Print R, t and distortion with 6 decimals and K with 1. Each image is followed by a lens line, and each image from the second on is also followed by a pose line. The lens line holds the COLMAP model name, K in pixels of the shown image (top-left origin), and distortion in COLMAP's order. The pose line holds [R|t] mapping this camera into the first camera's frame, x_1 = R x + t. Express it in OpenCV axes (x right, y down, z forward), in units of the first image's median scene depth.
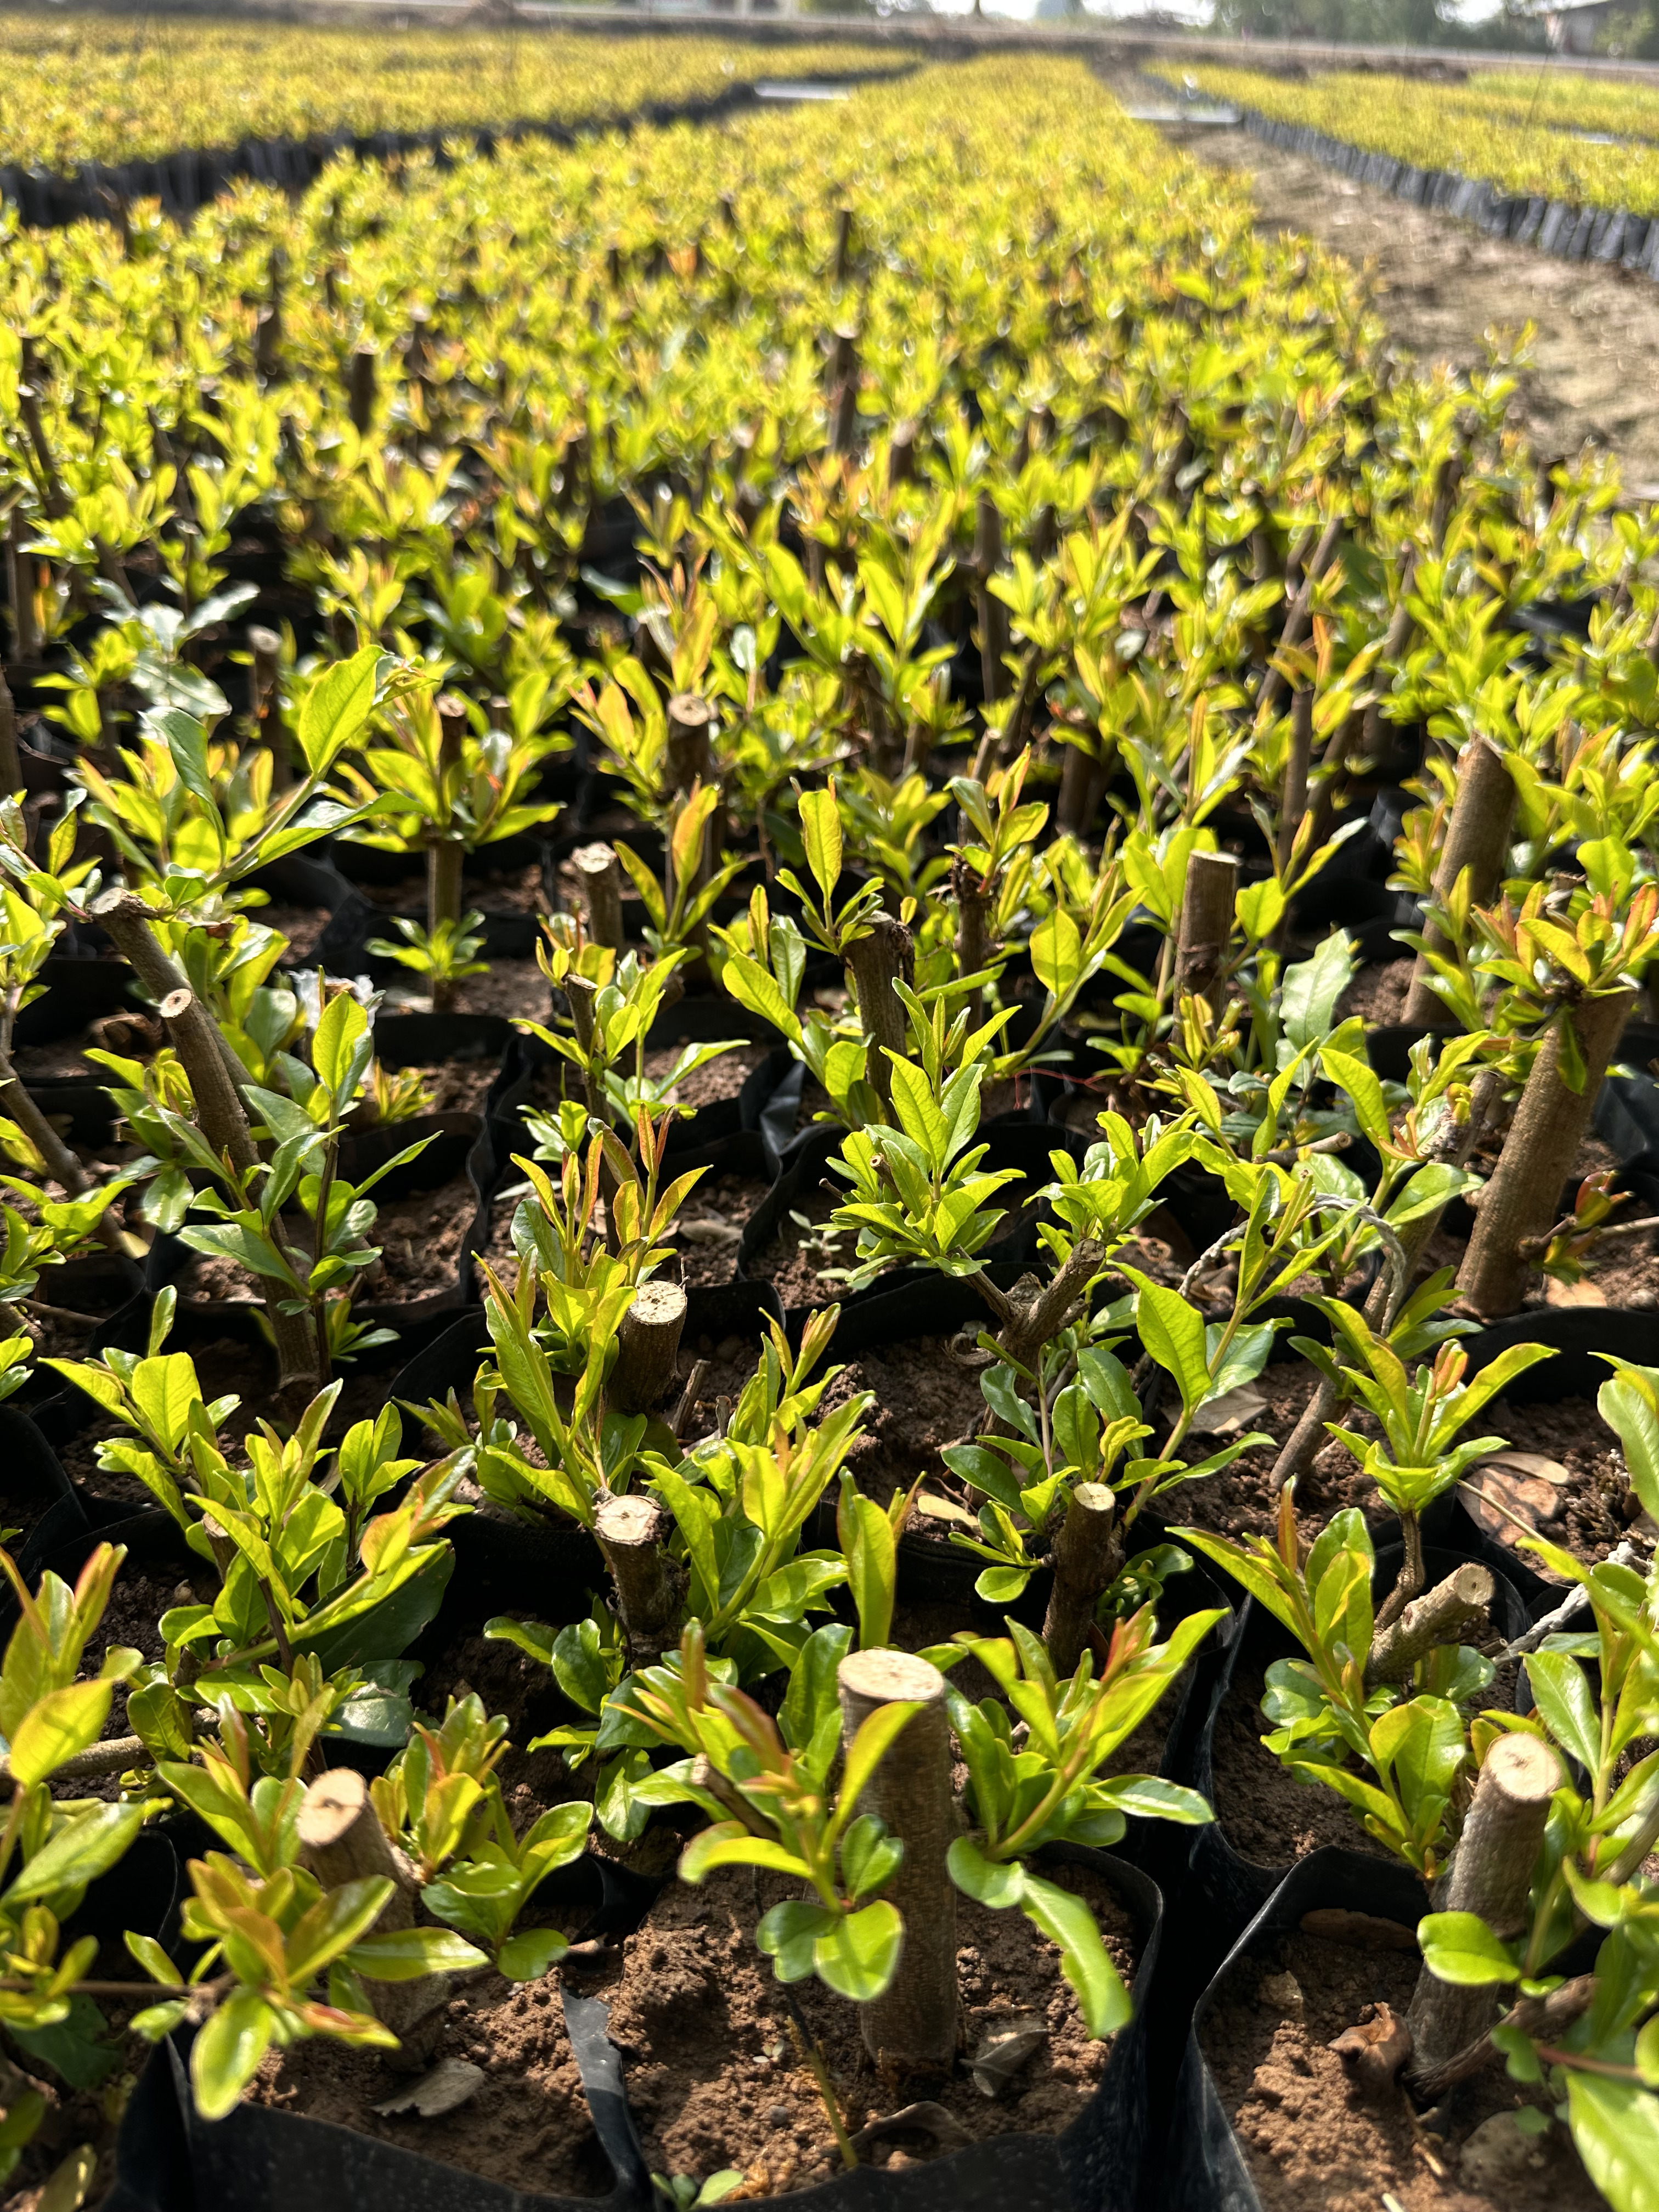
lens RADIAL K [[1597.9, 0, 829.5], [0, 1597.9, 1106.0], [0, 0, 1]] dist [-0.021870, -0.001432]
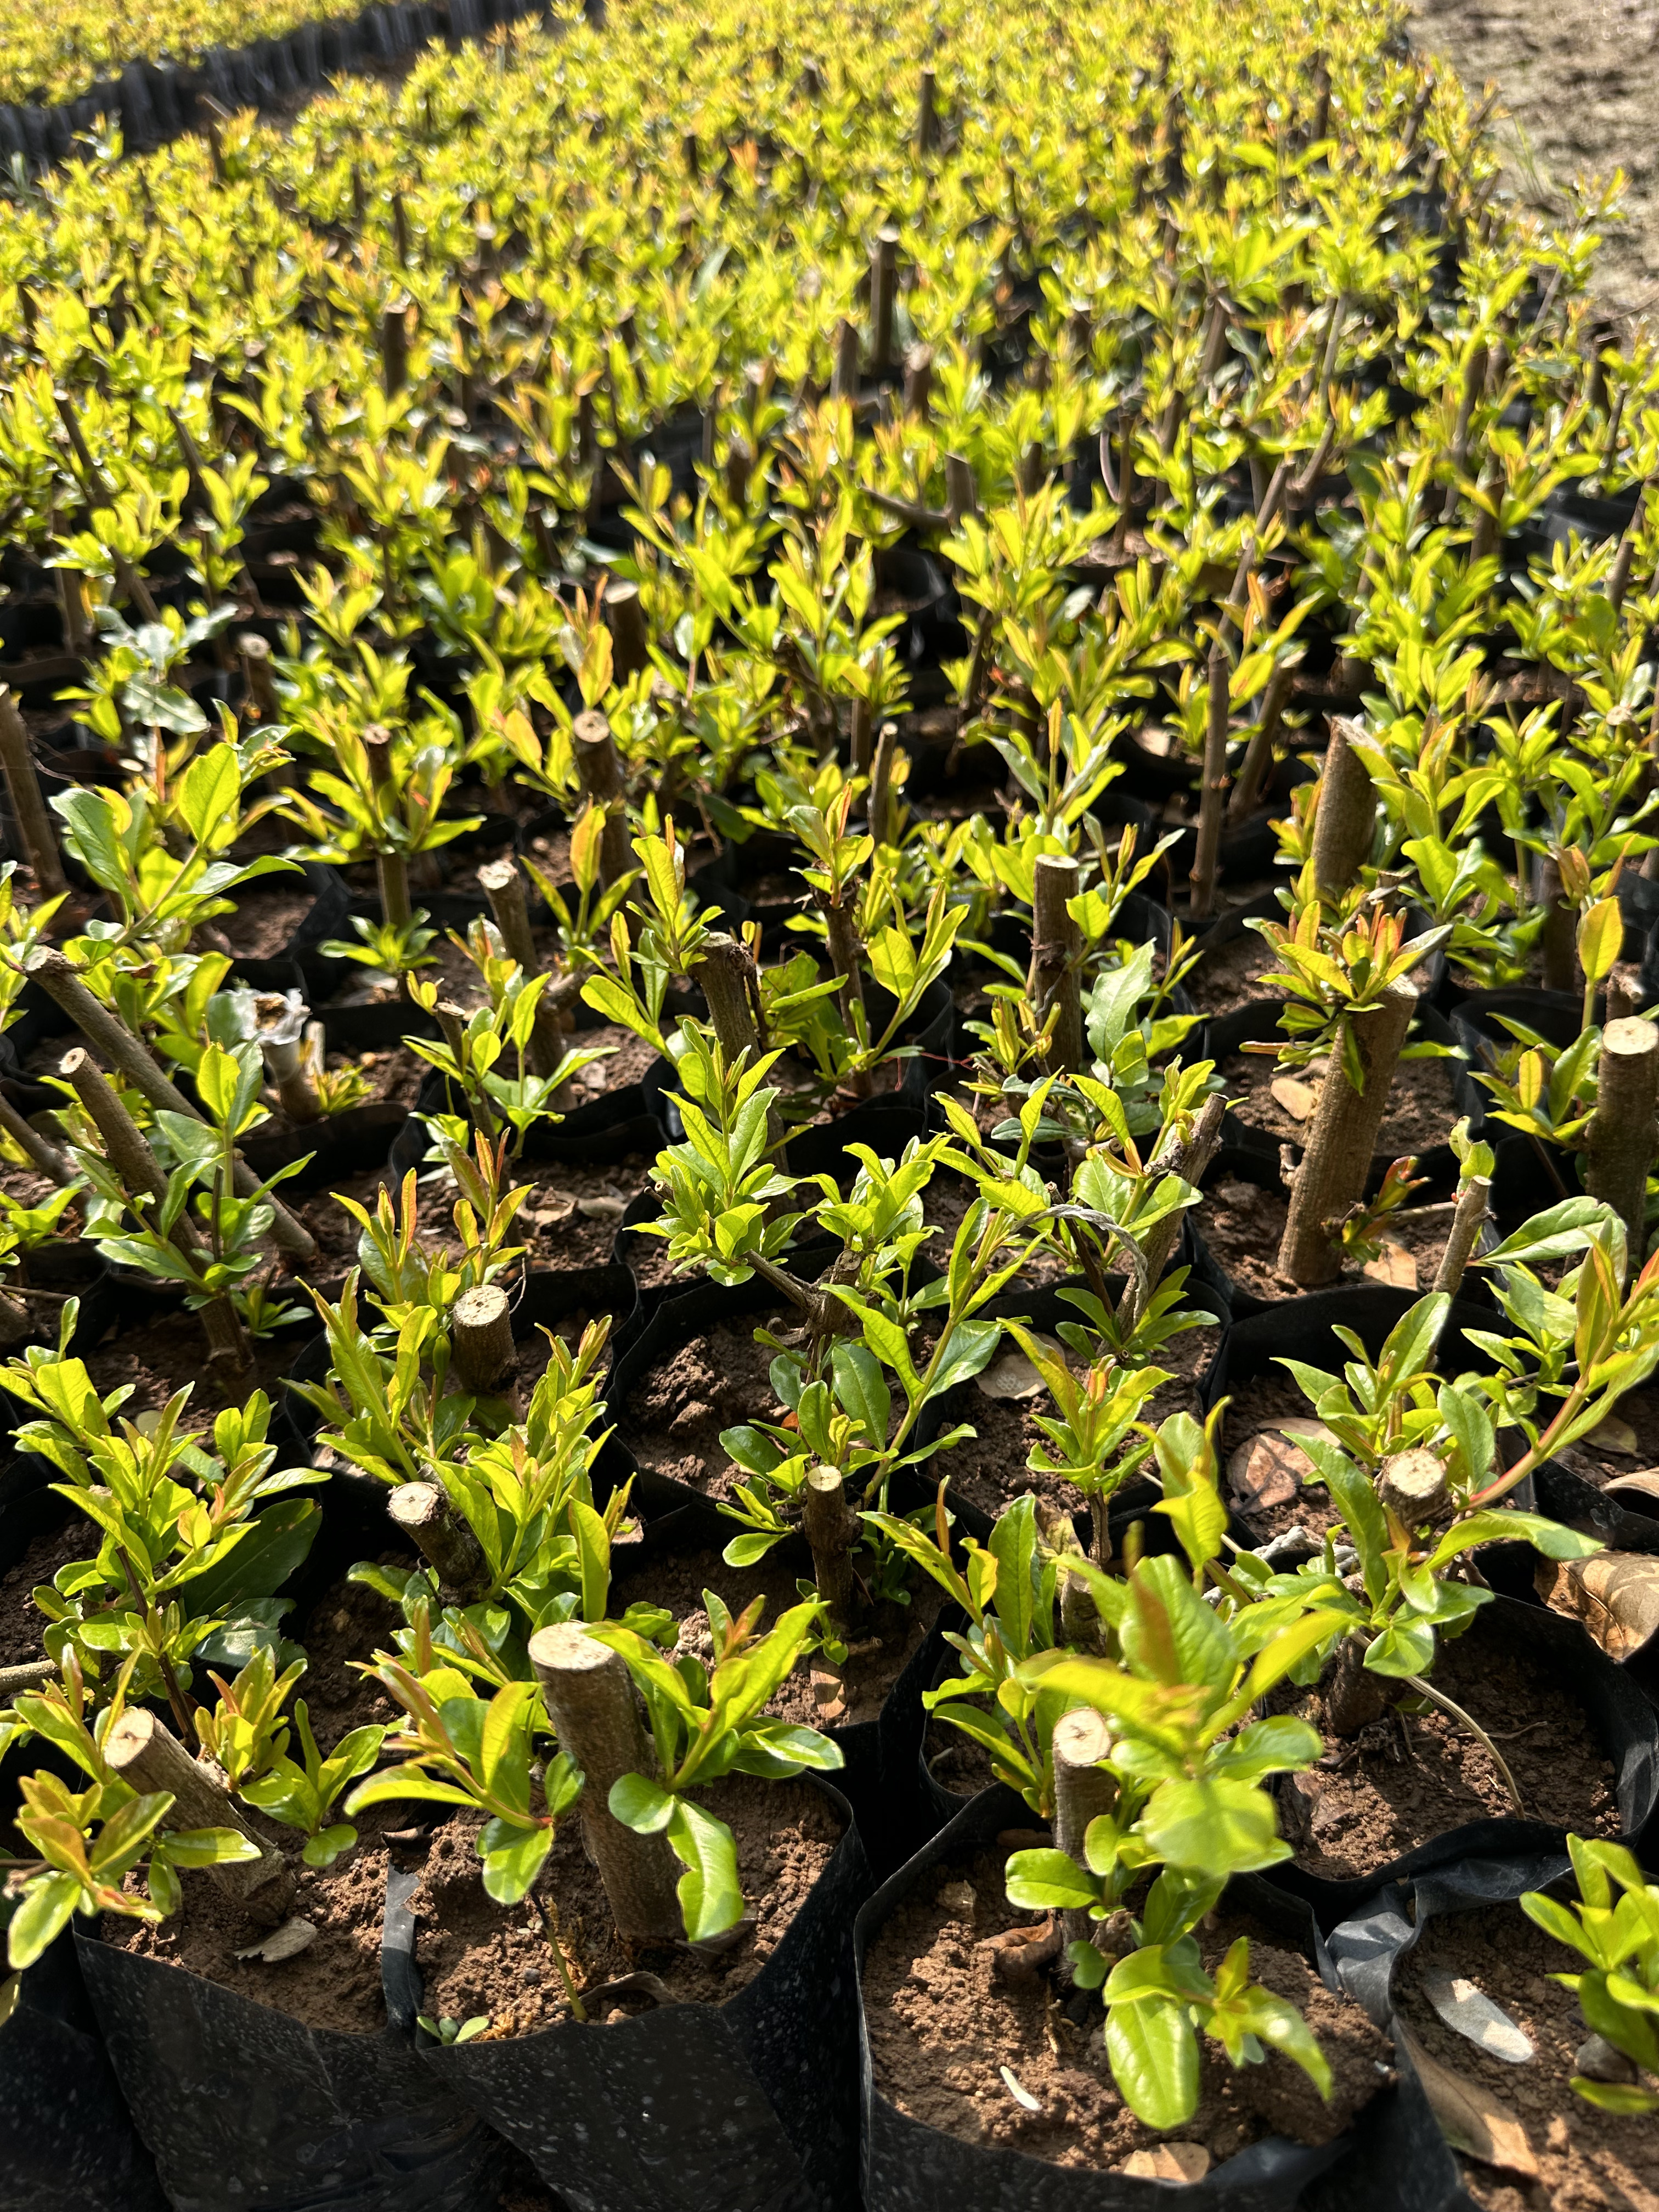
lens RADIAL K [[1587.0, 0, 829.5], [0, 1587.0, 1106.0], [0, 0, 1]] dist [-0.020473, 0.001525]
pose [[0.994426, -0.009000, -0.105054, 0.263317], [0.018359, 0.995910, 0.088465, -0.117750], [0.103828, -0.089901, 0.990524, -0.113301]]
